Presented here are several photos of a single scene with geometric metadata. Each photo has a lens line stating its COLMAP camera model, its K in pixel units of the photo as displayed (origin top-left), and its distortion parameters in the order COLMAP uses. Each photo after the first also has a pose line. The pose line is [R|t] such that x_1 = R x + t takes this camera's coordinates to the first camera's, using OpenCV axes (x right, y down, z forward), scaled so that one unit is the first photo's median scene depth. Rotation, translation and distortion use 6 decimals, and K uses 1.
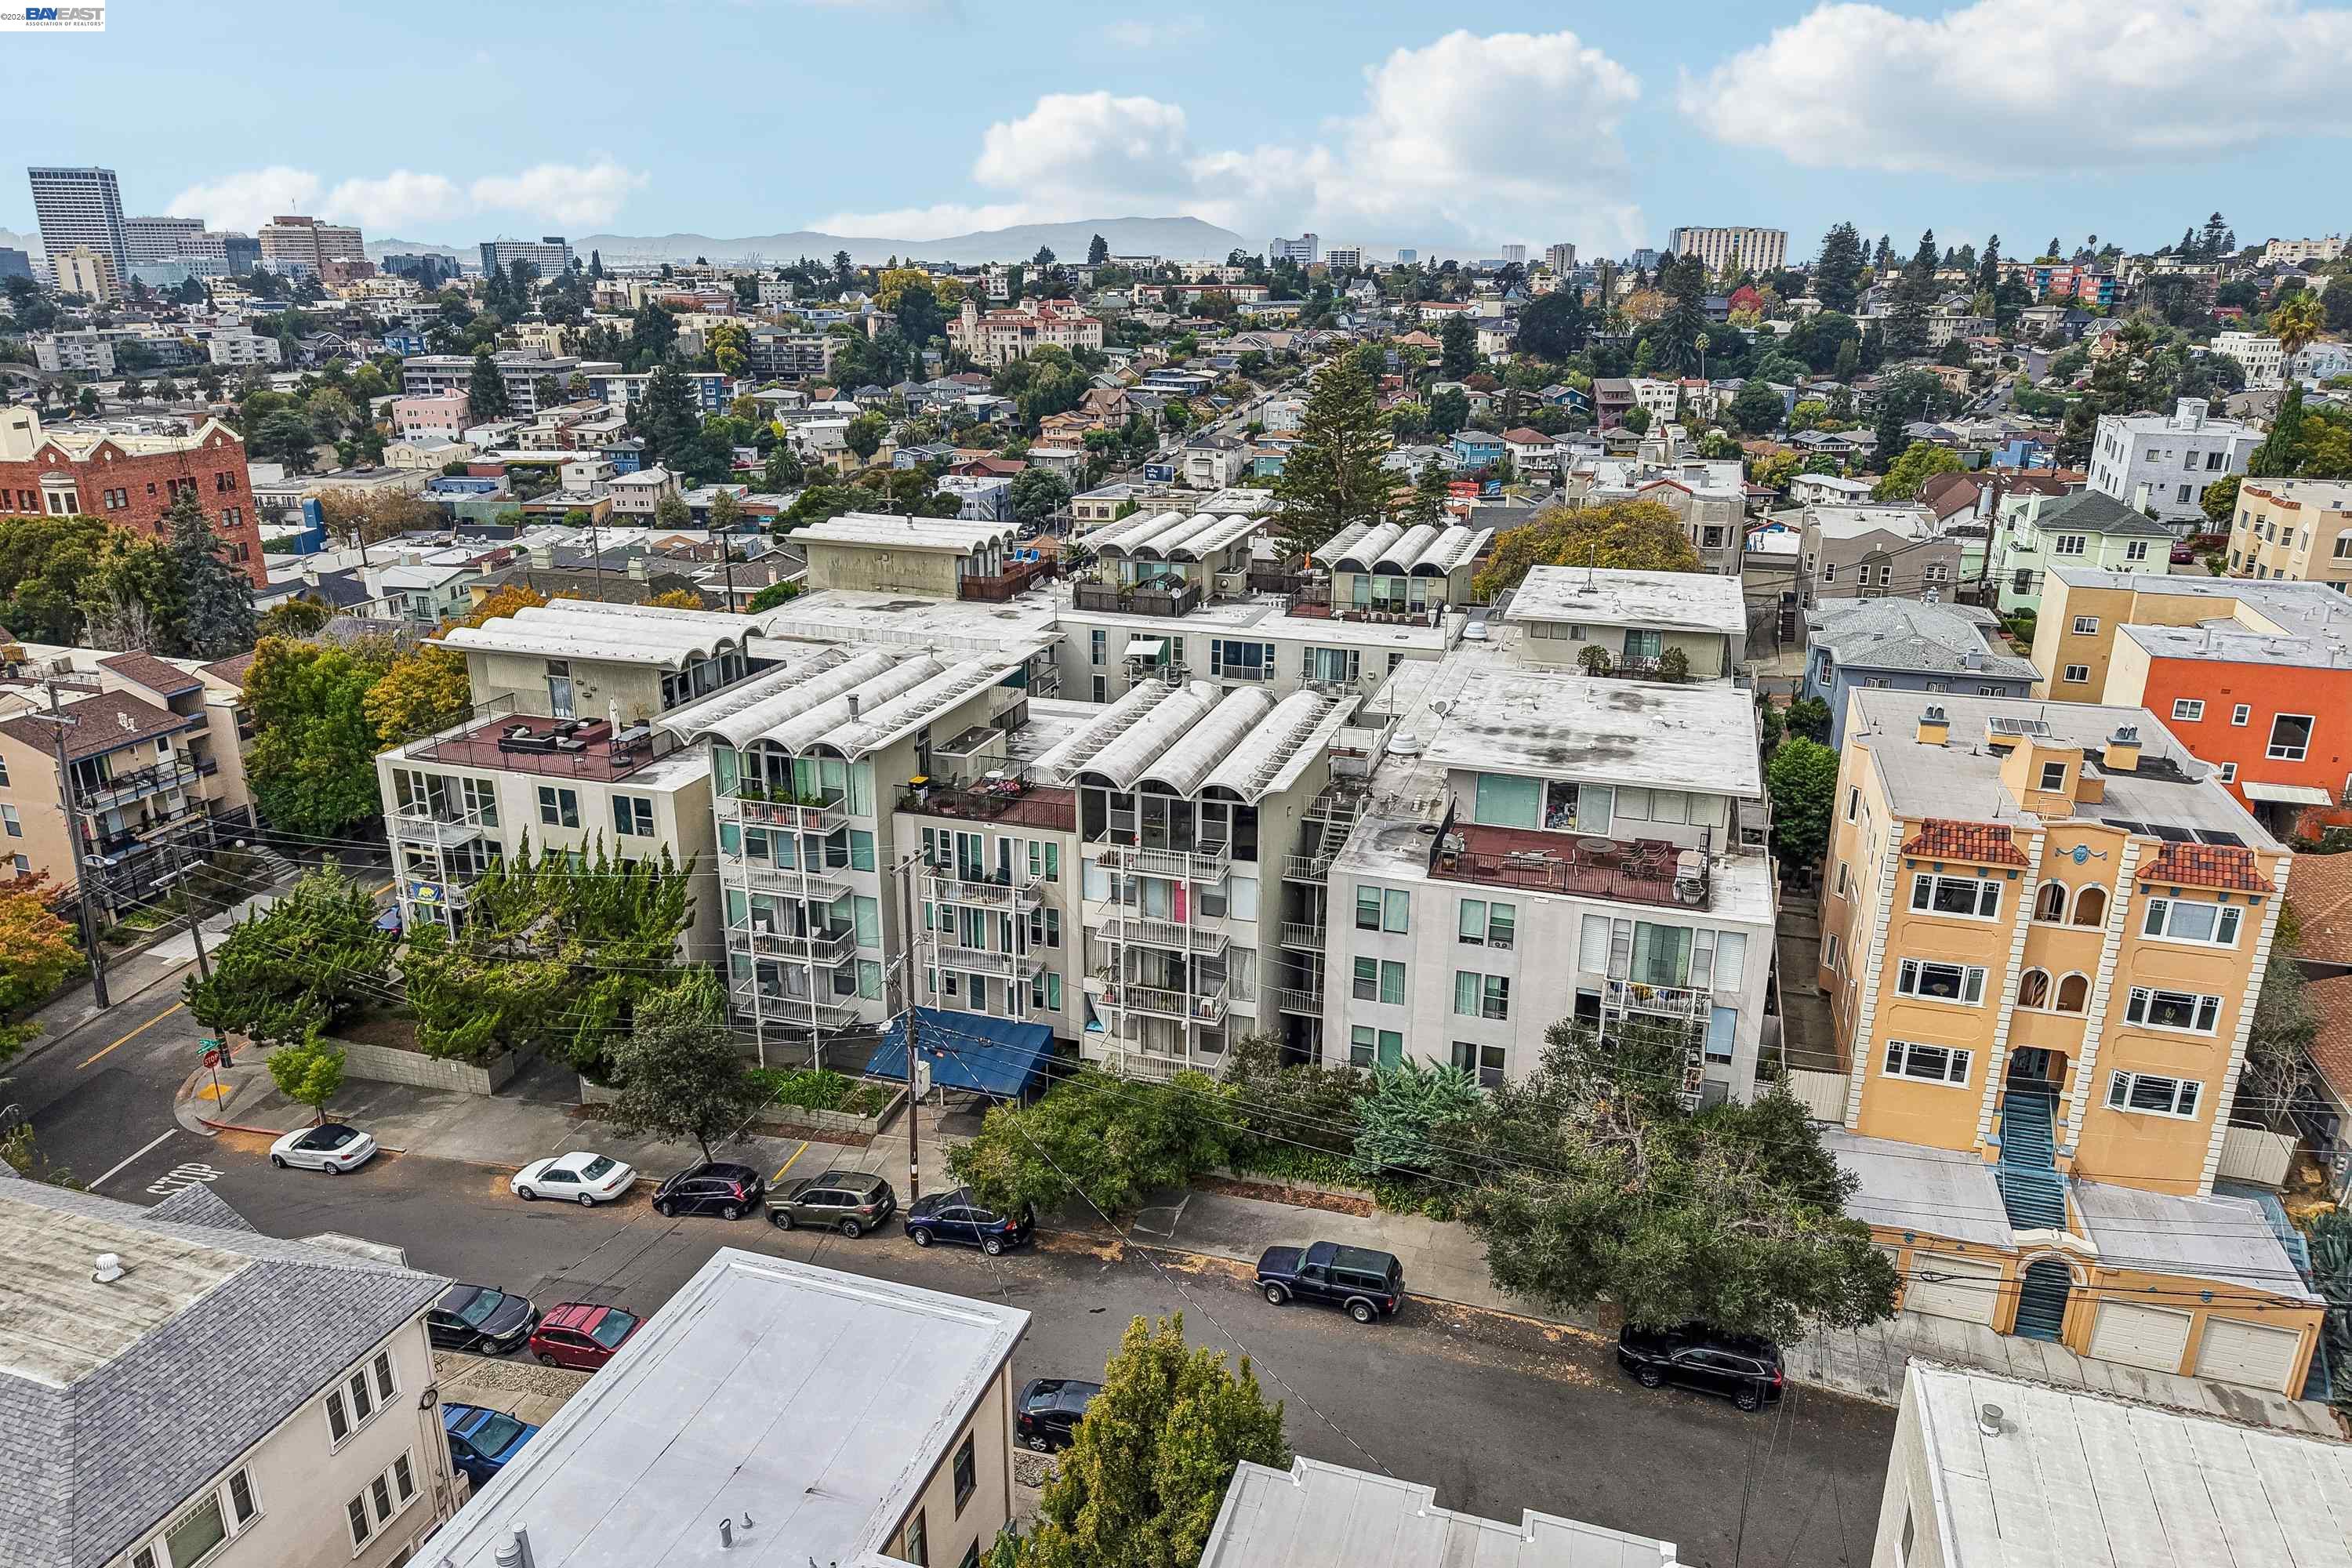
lens RADIAL K [[1575.0, 0, 1176.0], [0, 1575.0, 784.0], [0, 0, 1]] dist [0.033905, -0.036347]
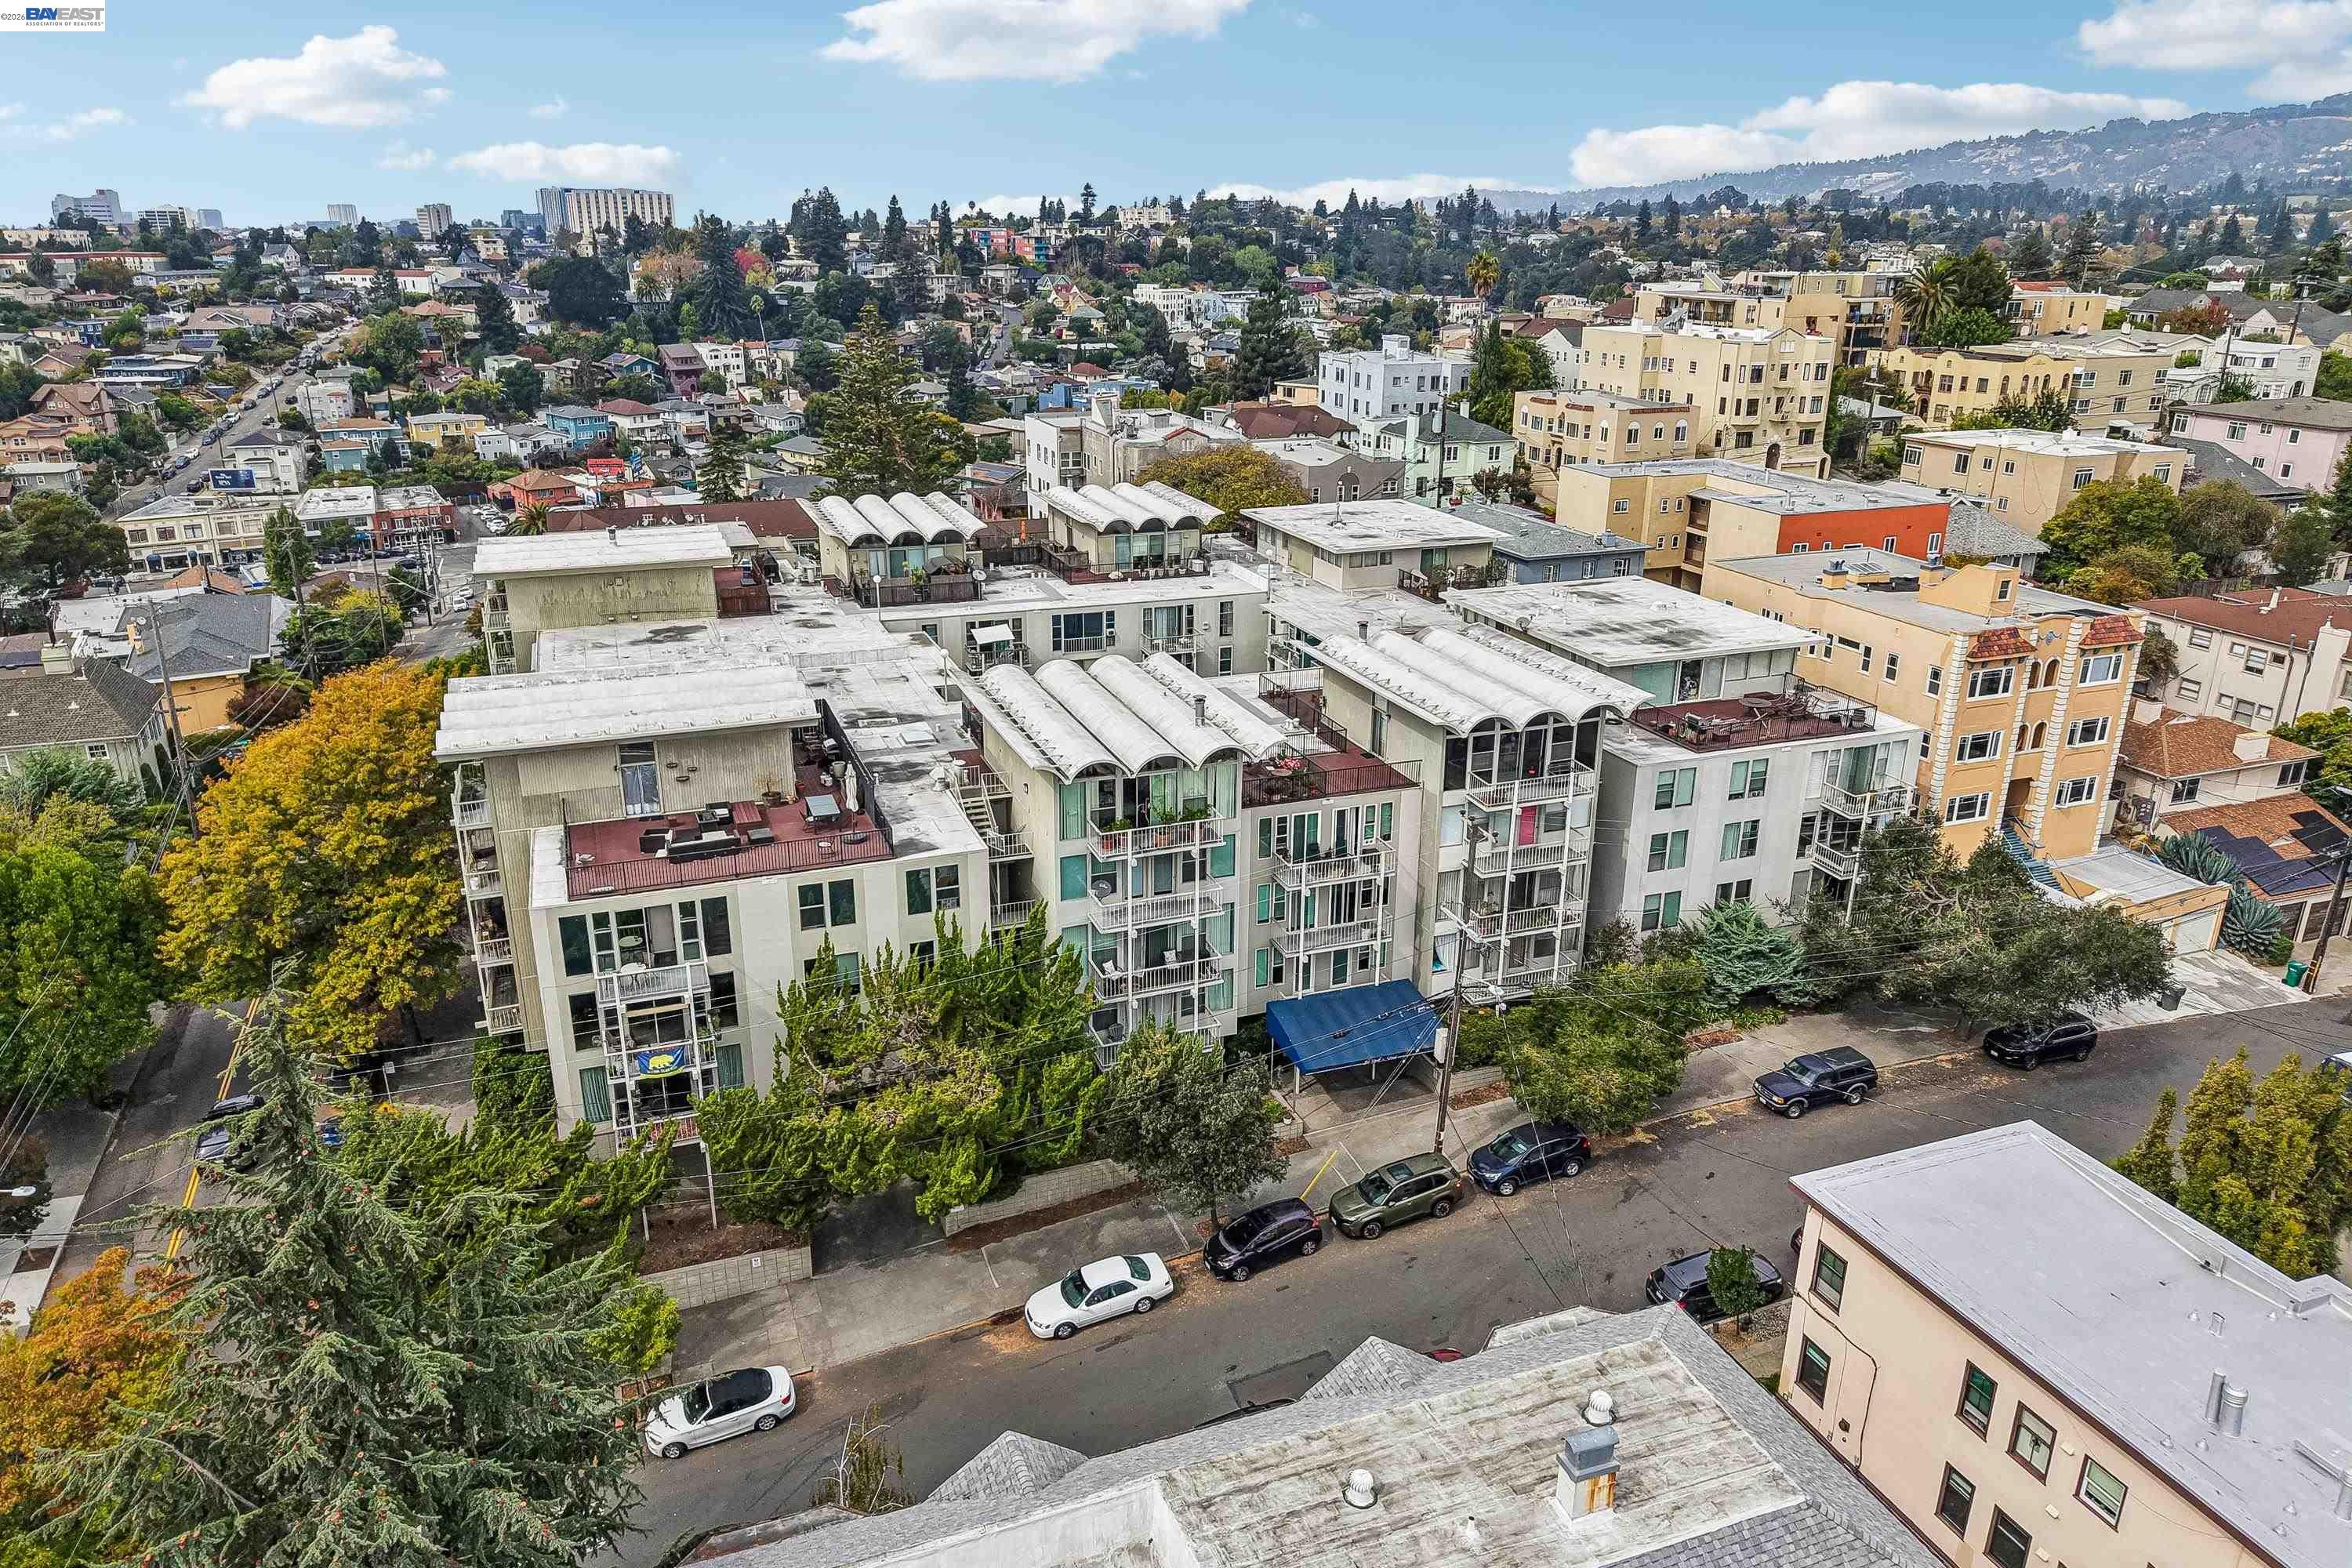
lens RADIAL K [[1580.9, 0, 1177.7], [0, 1580.9, 774.7], [0, 0, 1]] dist [0.026146, -0.033840]
pose [[0.784982, -0.205356, 0.584493, -0.139742], [0.196197, 0.977306, 0.079871, -0.015902], [-0.587631, 0.051978, 0.807458, 0.044939]]
